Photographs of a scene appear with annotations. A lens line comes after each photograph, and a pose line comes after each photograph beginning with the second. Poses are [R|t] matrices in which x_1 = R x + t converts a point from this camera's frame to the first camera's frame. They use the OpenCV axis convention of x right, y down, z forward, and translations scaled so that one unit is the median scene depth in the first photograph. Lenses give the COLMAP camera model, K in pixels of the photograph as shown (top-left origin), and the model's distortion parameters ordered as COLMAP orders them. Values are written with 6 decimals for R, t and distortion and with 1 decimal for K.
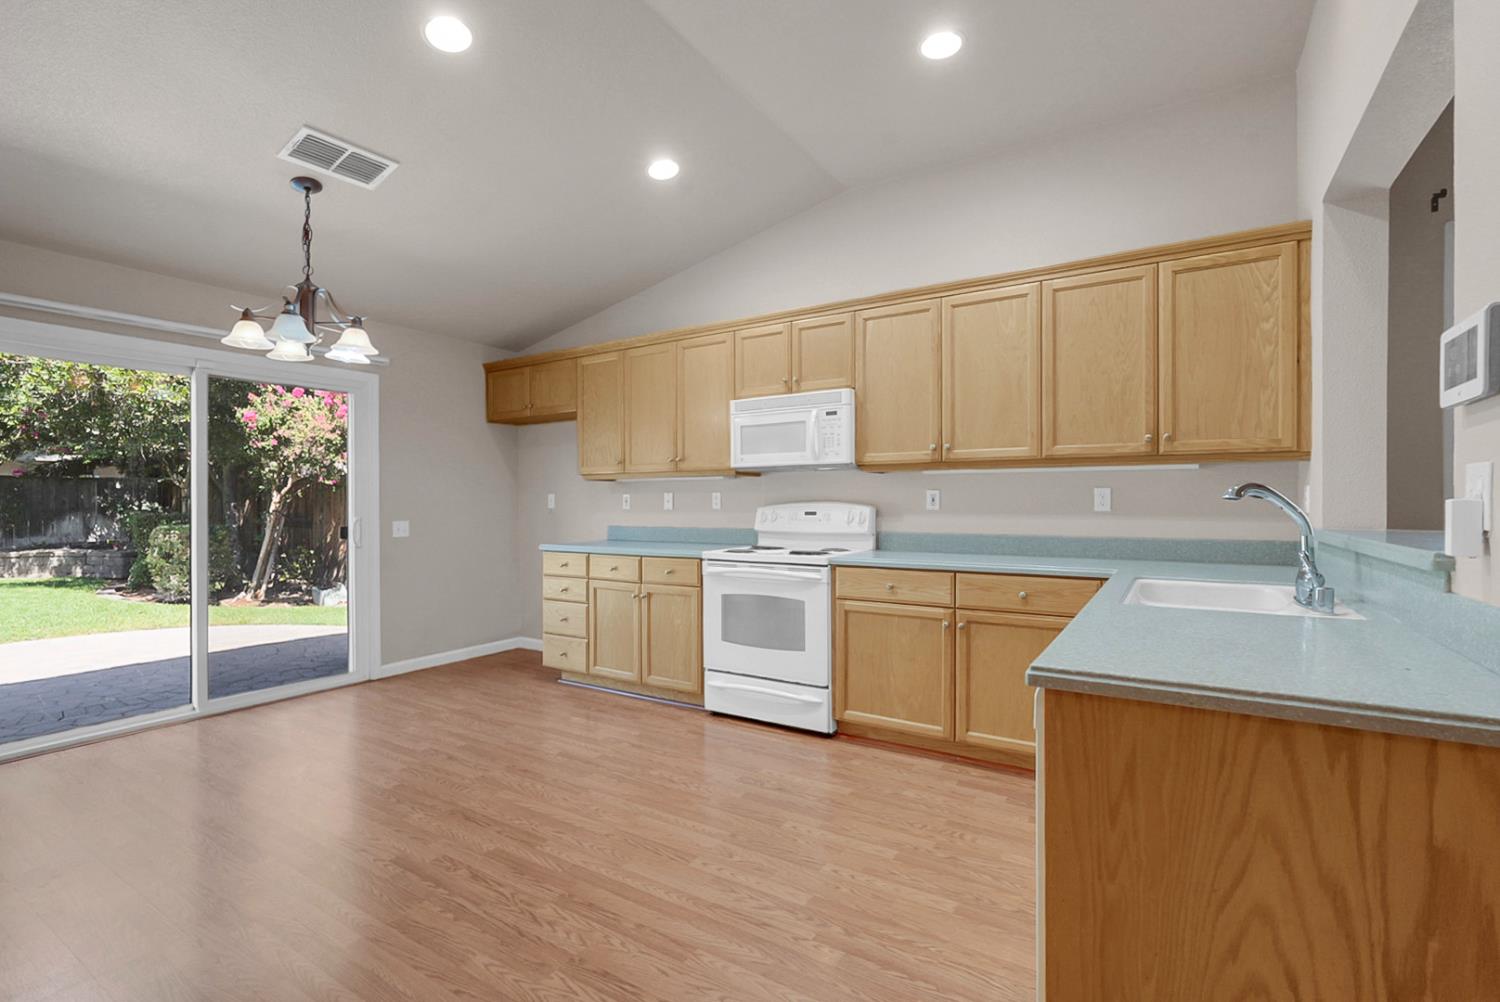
lens RADIAL K [[682.7, 0, 750.5], [0, 682.7, 509.8], [0, 0, 1]] dist [-0.025530, 0.023024]
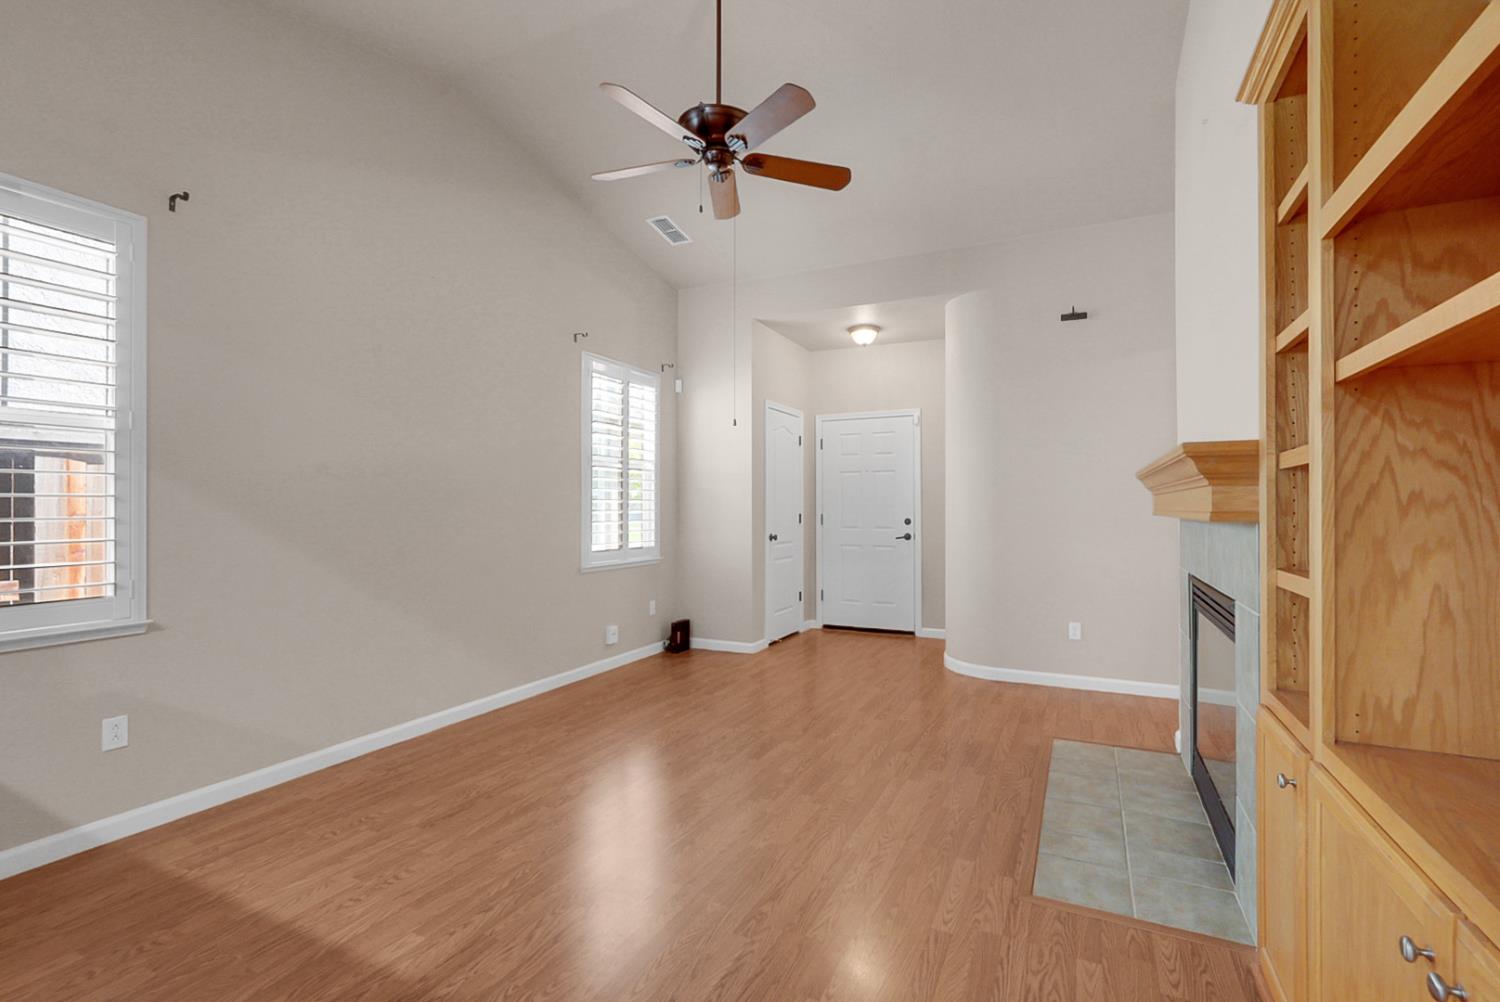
lens RADIAL K [[679.5, 0, 757.8], [0, 679.5, 506.3], [0, 0, 1]] dist [-0.002503, 0.000149]
pose [[-0.112074, 0.002441, 0.993697, -0.837347], [0.012521, 0.999921, -0.001044, -0.014751], [-0.993621, 0.012325, -0.112095, 0.682027]]
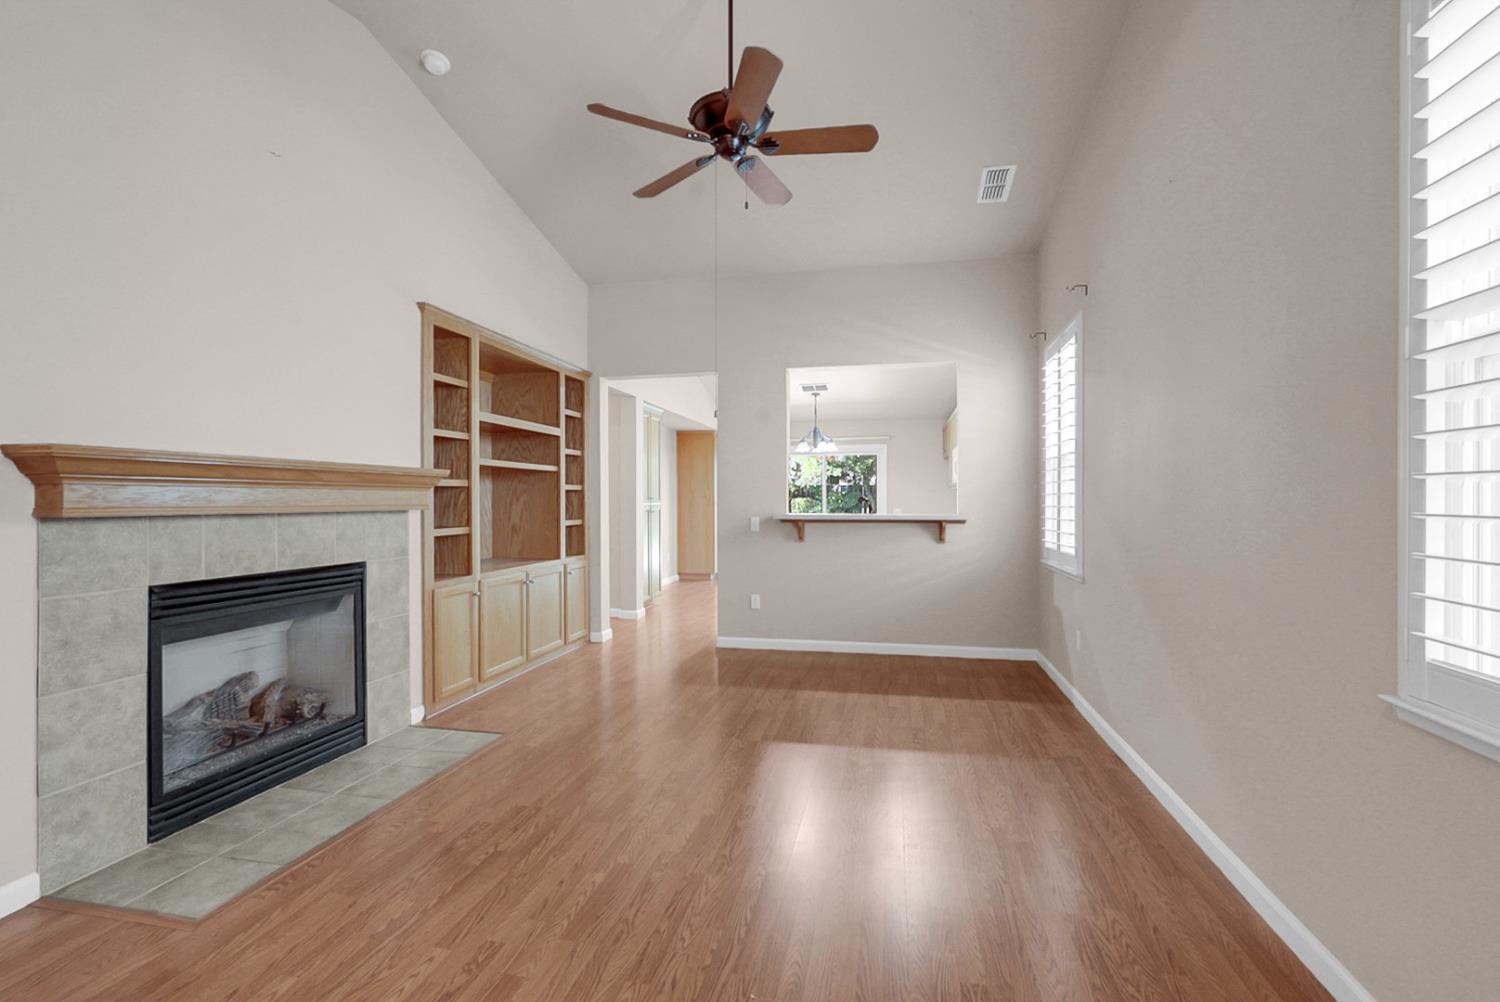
lens RADIAL K [[659.6, 0, 750.0], [0, 659.6, 501.0], [0, 0, 1]] dist [-0.001446, -0.000091]
pose [[0.350209, 0.002900, -0.936667, -0.732238], [-0.009738, 0.999952, -0.000545, -0.014759], [0.936621, 0.009312, 0.350221, 0.661903]]
